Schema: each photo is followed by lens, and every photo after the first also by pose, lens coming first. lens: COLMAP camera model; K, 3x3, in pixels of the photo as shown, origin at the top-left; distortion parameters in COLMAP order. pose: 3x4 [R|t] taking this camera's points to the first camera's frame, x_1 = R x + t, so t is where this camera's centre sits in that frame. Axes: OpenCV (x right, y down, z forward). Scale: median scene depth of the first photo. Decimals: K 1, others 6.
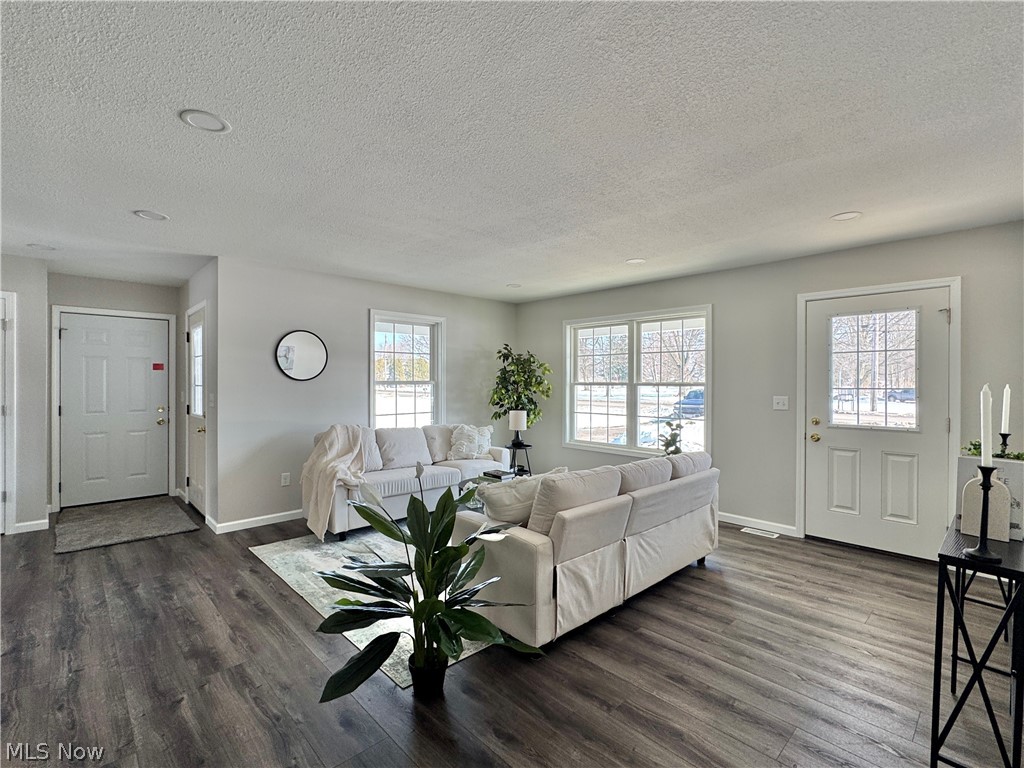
lens RADIAL K [[474.3, 0, 513.3], [0, 474.3, 383.4], [0, 0, 1]] dist [-0.002018, 0.002010]
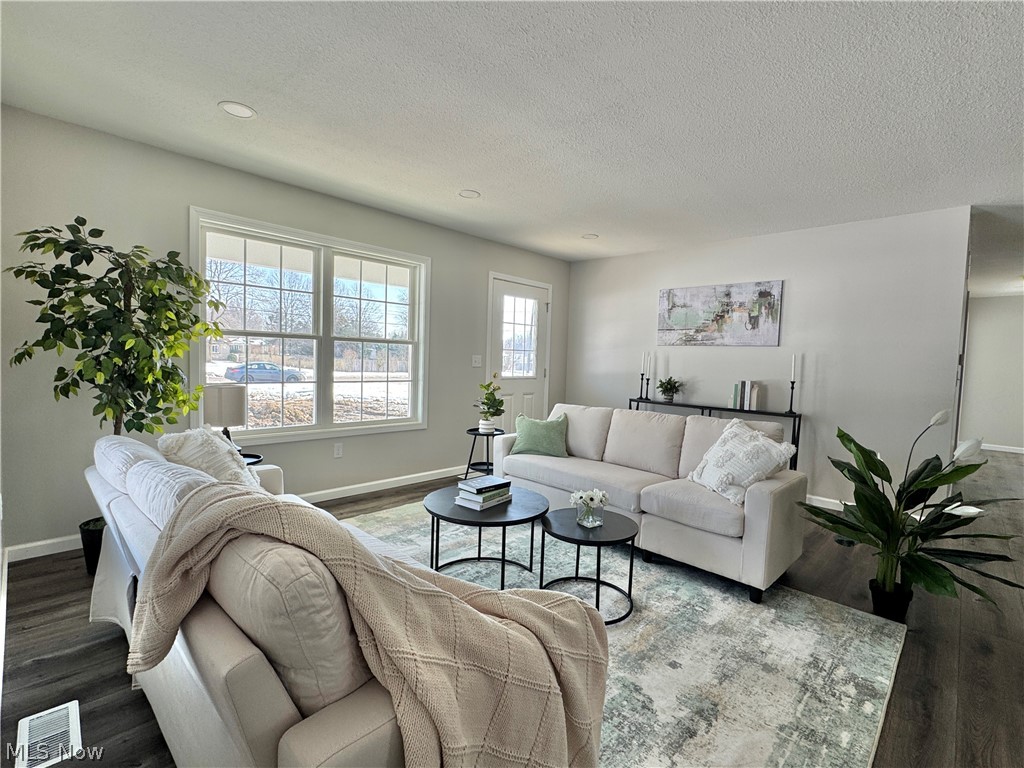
lens RADIAL K [[474.3, 0, 513.5], [0, 474.3, 384.0], [0, 0, 1]] dist [-0.002018, 0.002010]
pose [[-0.043908, -0.058501, 0.997321, -0.893855], [-0.030682, 0.997892, 0.057184, 0.040227], [-0.998564, -0.028089, -0.045610, 1.412446]]
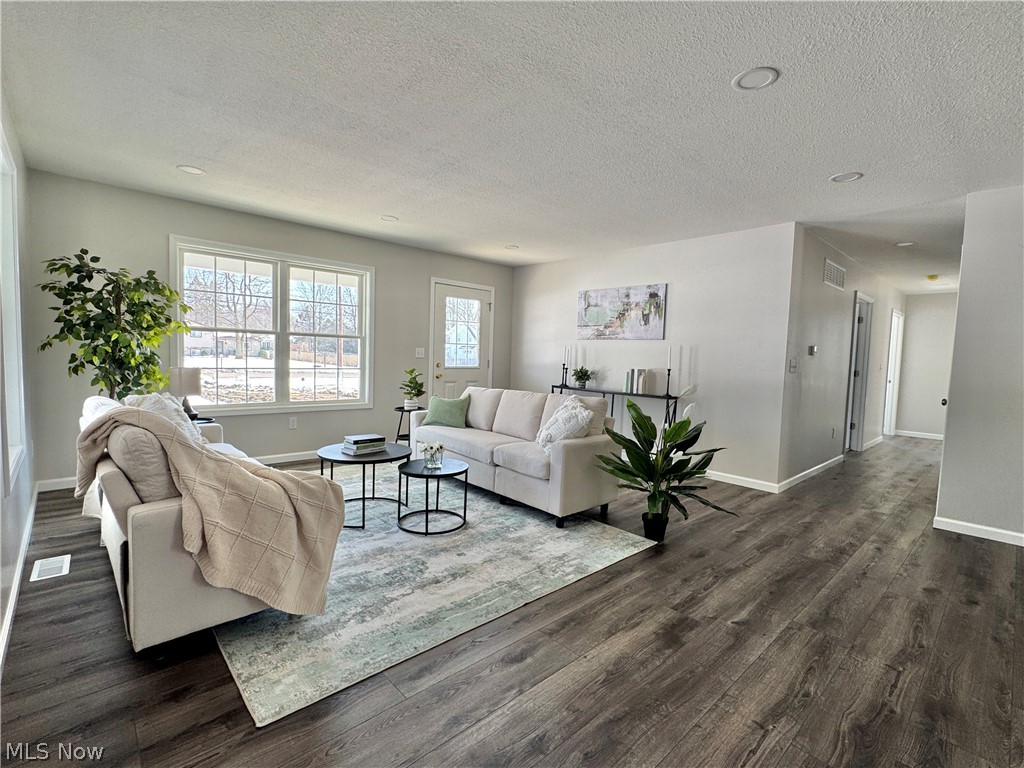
lens RADIAL K [[474.3, 0, 513.2], [0, 474.3, 382.5], [0, 0, 1]] dist [-0.002018, 0.002010]
pose [[0.011944, -0.061811, 0.998016, -1.209963], [-0.030612, 0.997597, 0.062151, 0.047828], [-0.999460, -0.031294, 0.010023, 1.043846]]
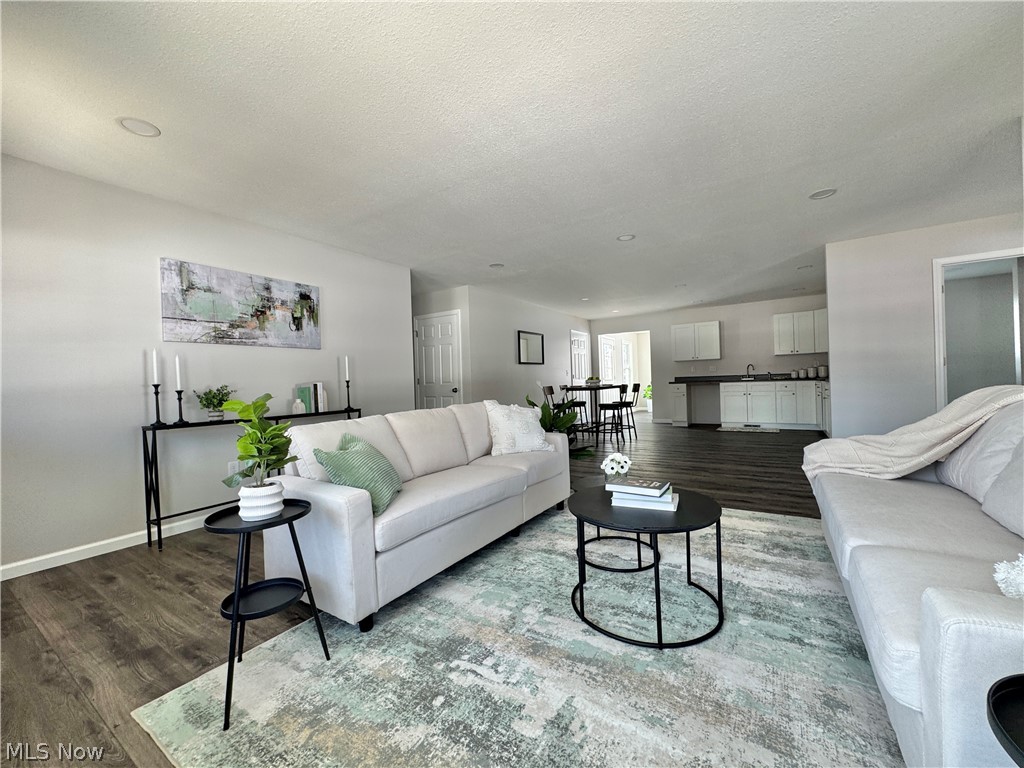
lens RADIAL K [[407.4, 0, 513.3], [0, 407.4, 382.4], [0, 0, 1]] dist [-0.000147, 0.000073]
pose [[-0.970745, 0.030727, -0.238141, 0.284921], [0.030713, 0.999521, 0.003769, 0.106274], [0.238142, -0.003655, -0.971223, 1.981773]]
